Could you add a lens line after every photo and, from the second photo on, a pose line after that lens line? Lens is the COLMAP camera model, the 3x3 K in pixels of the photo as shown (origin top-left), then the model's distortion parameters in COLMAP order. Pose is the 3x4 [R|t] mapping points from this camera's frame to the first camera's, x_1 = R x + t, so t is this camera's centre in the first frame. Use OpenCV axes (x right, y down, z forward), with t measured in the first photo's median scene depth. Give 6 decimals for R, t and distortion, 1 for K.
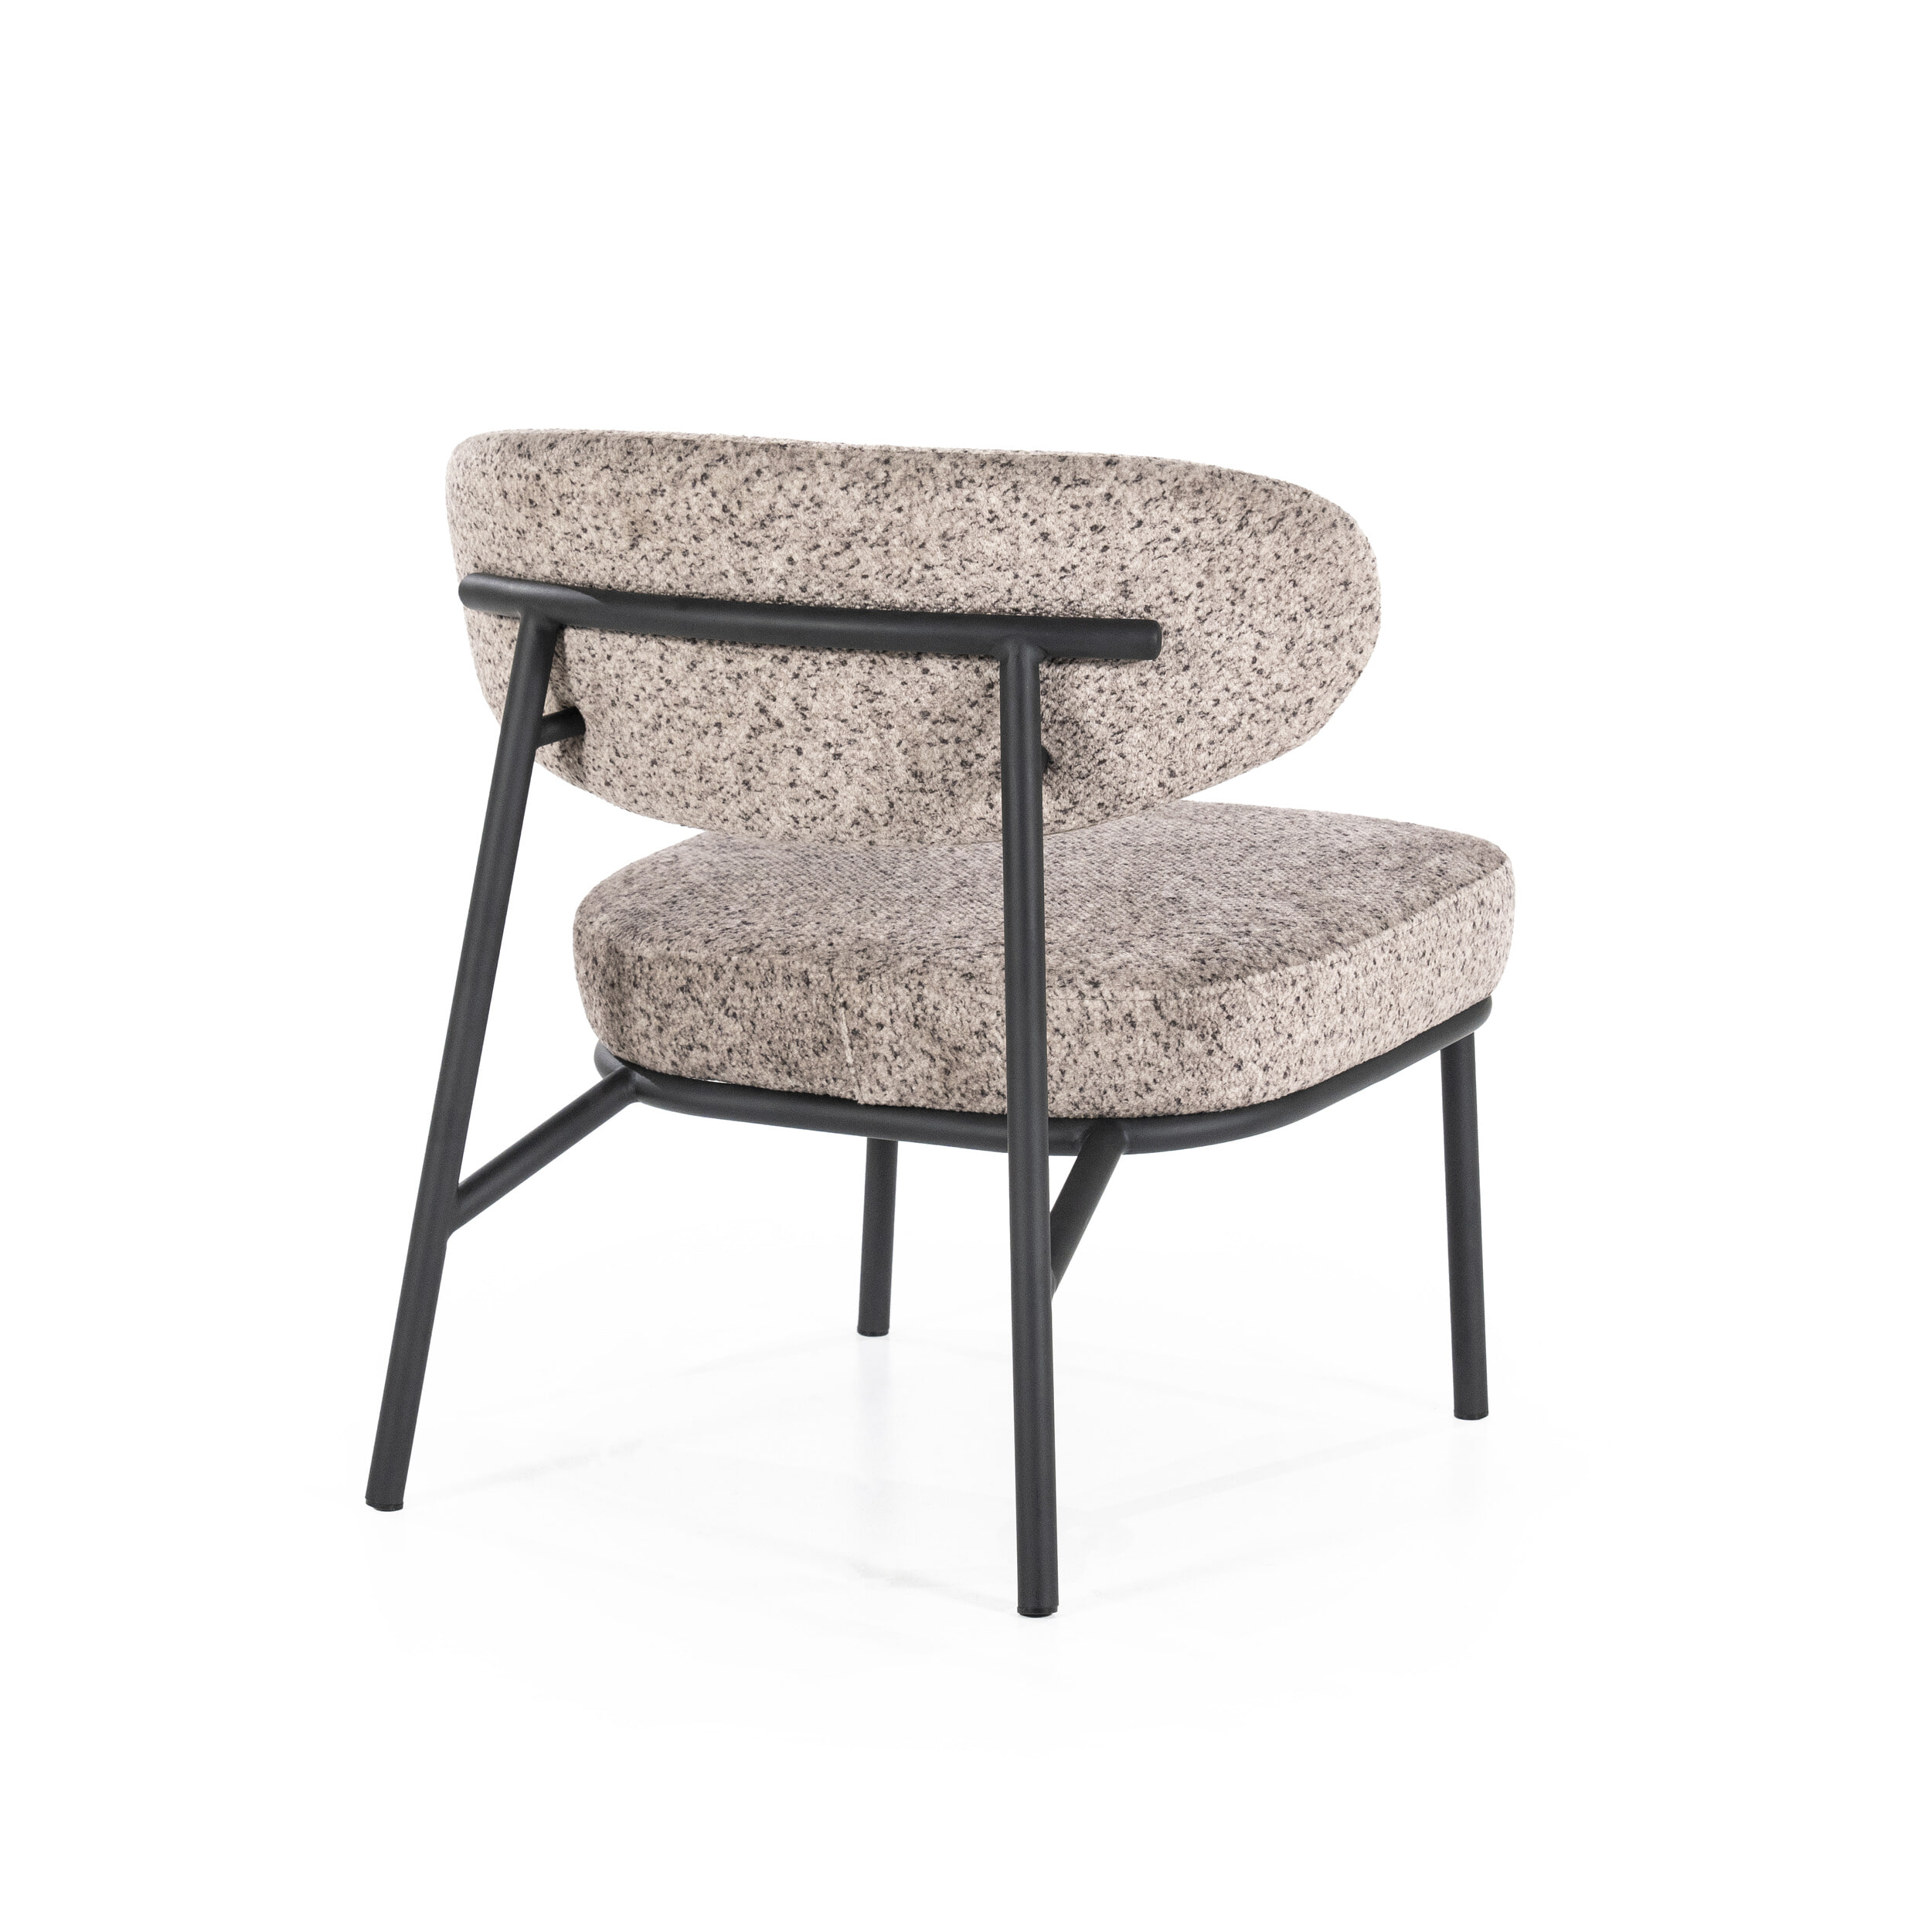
lens RADIAL K [[5567.7, 0, 966.0], [0, 5567.7, 966.0], [0, 0, 1]] dist [0.343844, 0.236194]
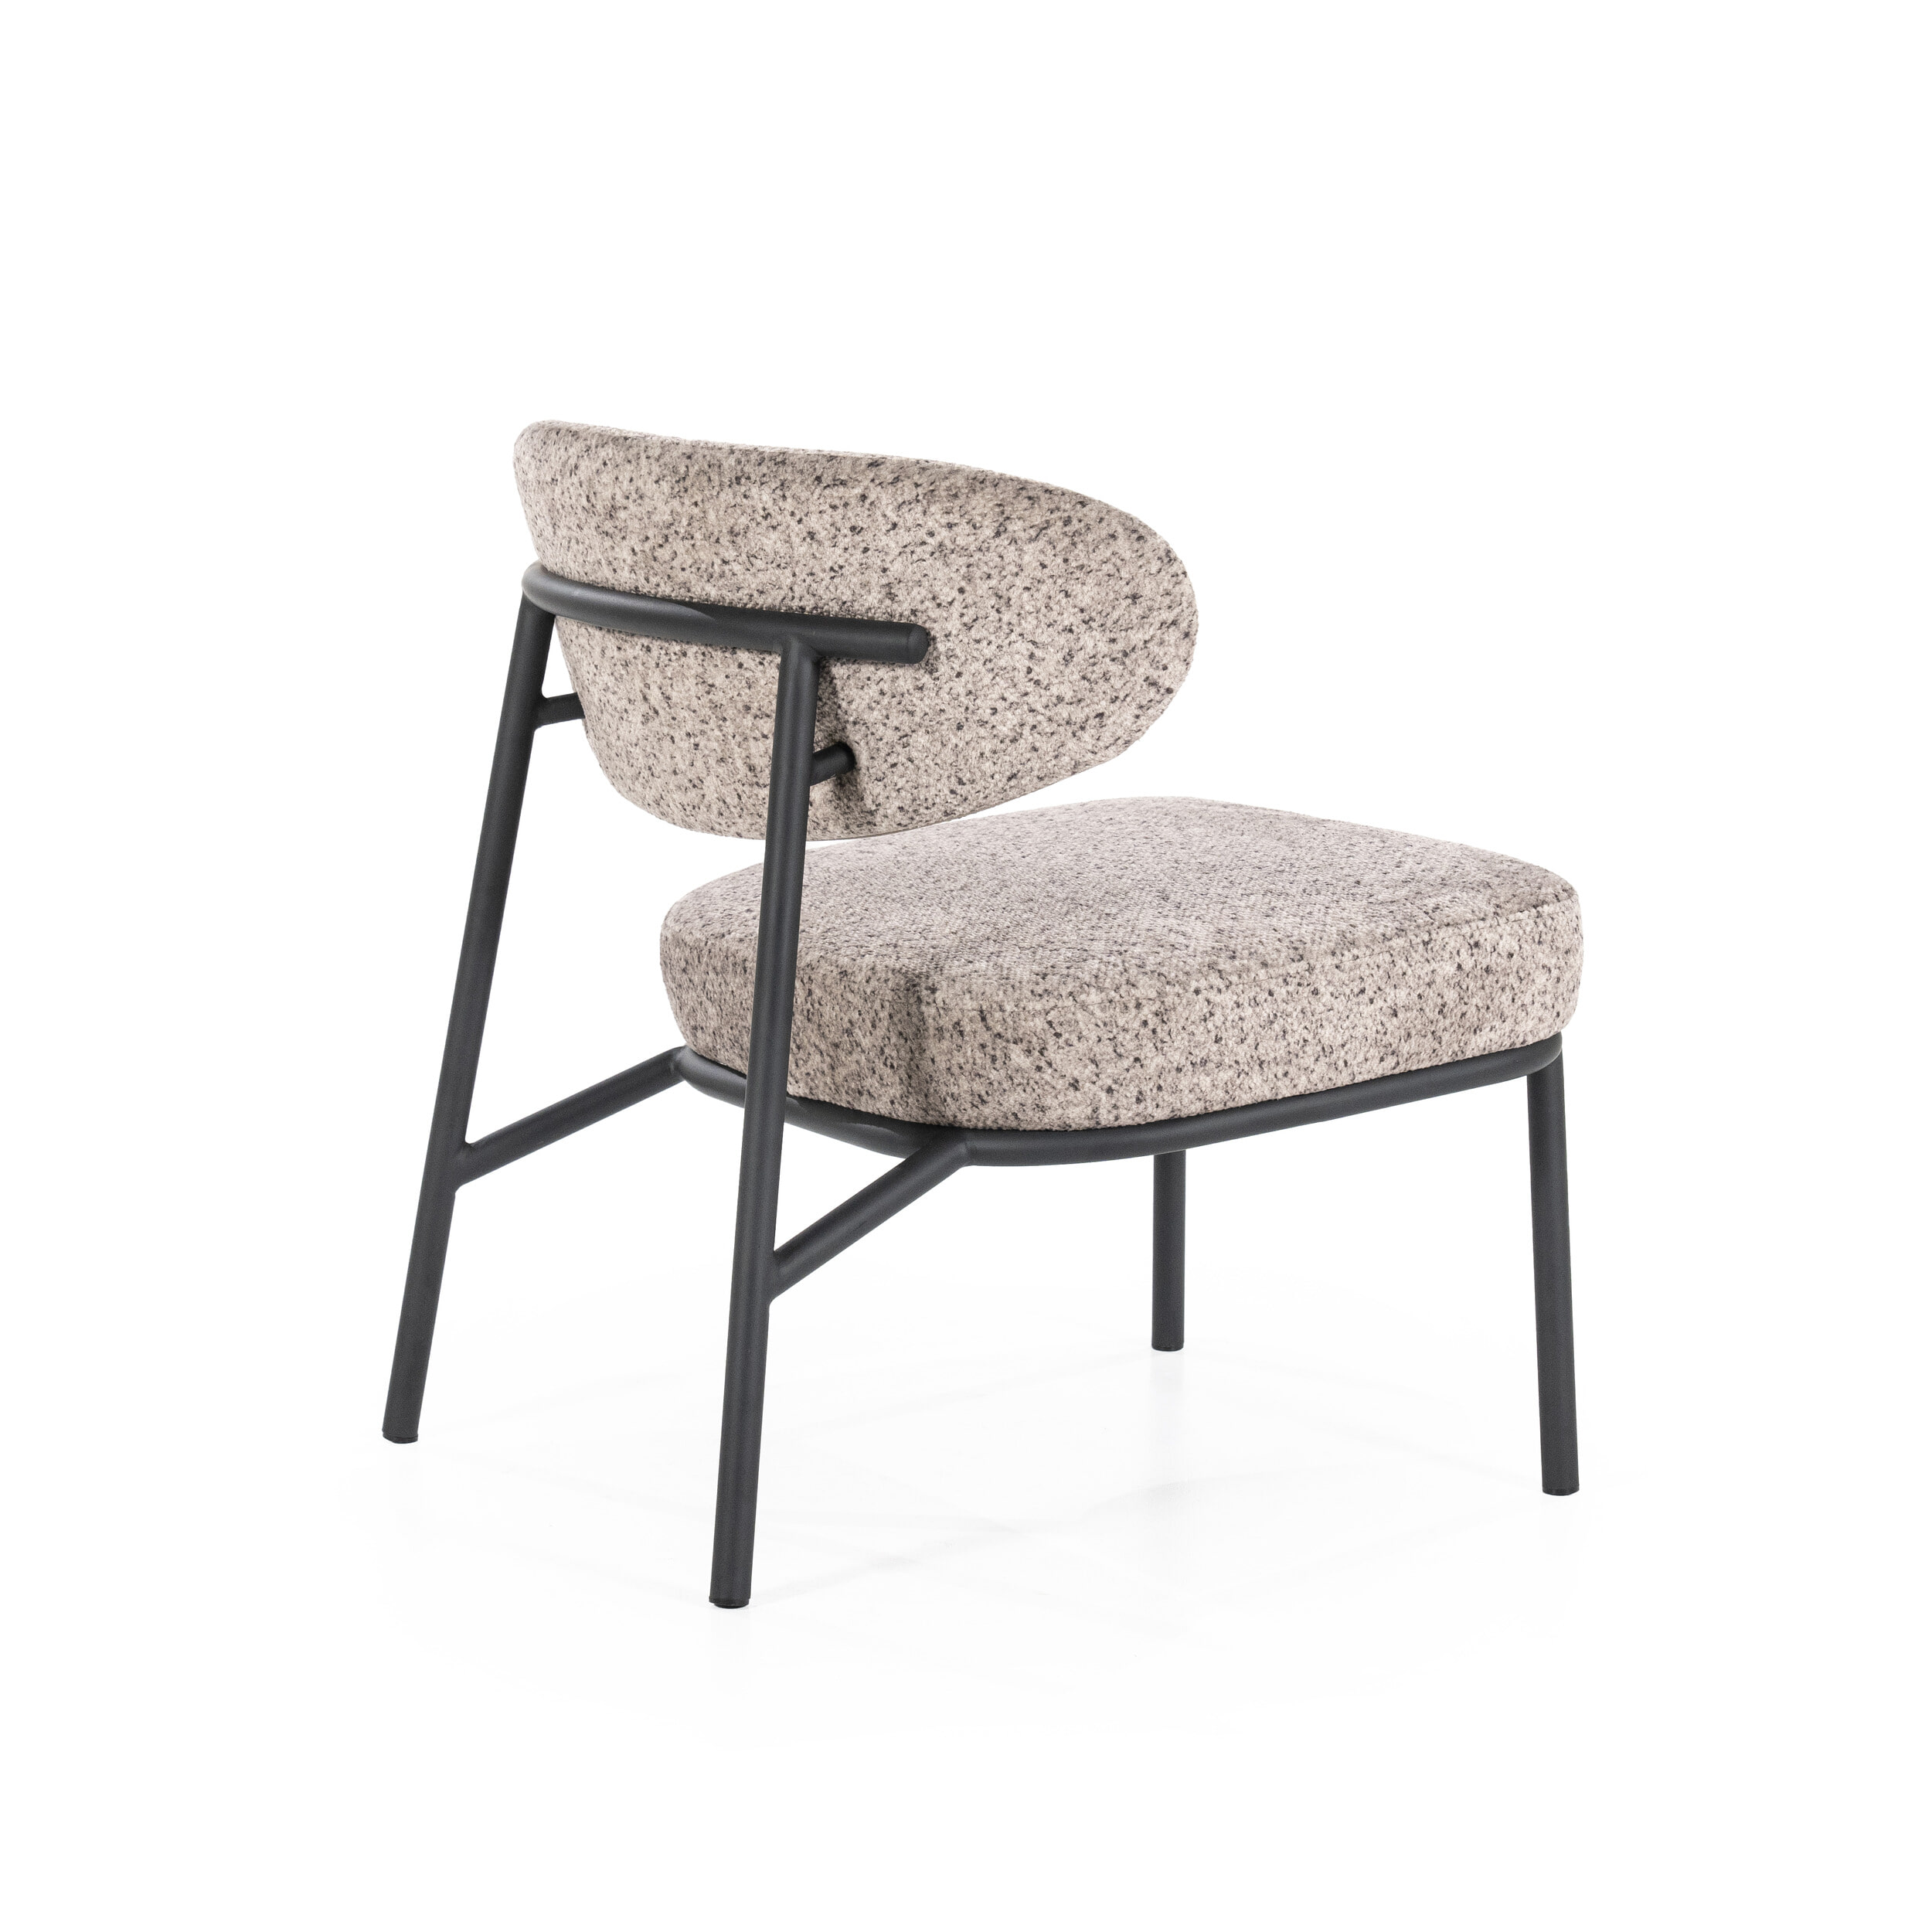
lens RADIAL K [[5567.7, 0, 966.0], [0, 5567.7, 966.0], [0, 0, 1]] dist [0.343844, 0.236194]
pose [[0.867894, 0.072386, -0.491448, 0.527120], [-0.075428, 0.997058, 0.013652, -0.015390], [0.490990, 0.025220, 0.870800, 0.140043]]
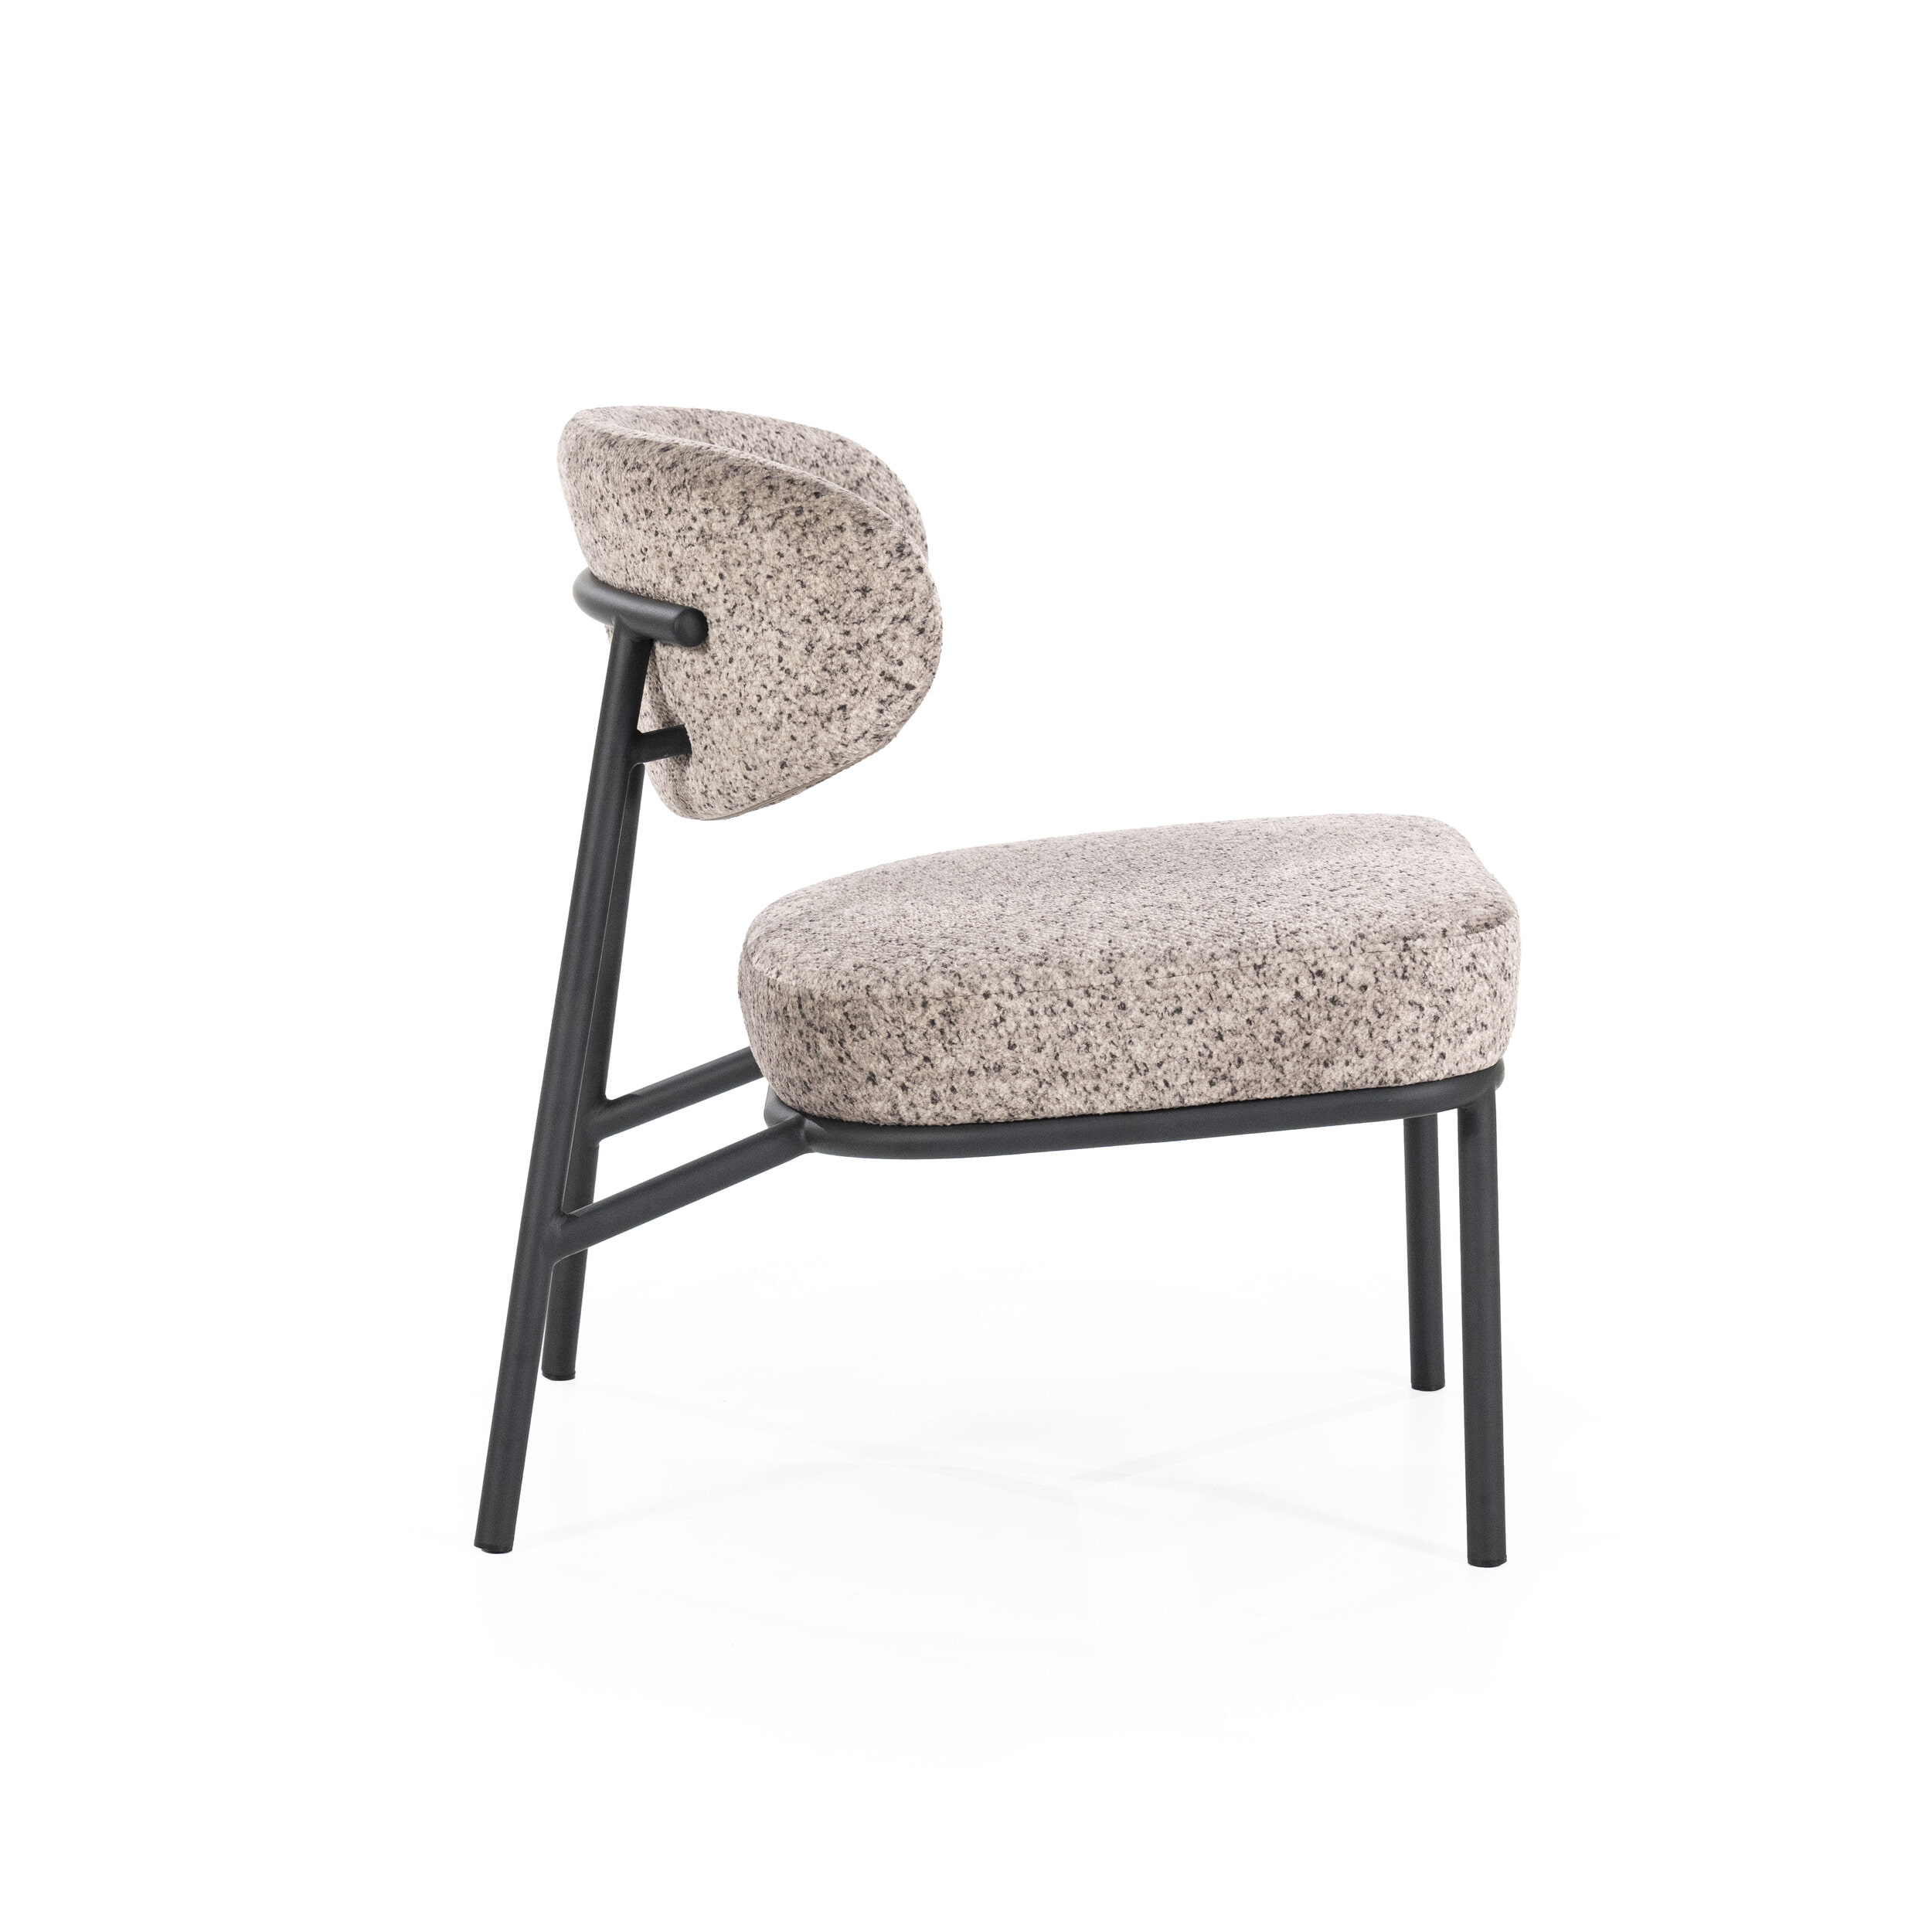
lens RADIAL K [[5567.7, 0, 966.0], [0, 5567.7, 966.0], [0, 0, 1]] dist [0.343844, 0.236194]
pose [[0.496119, 0.124213, -0.859323, 0.920720], [-0.135473, 0.988667, 0.064696, -0.069205], [0.857621, 0.084318, 0.507324, 0.530485]]
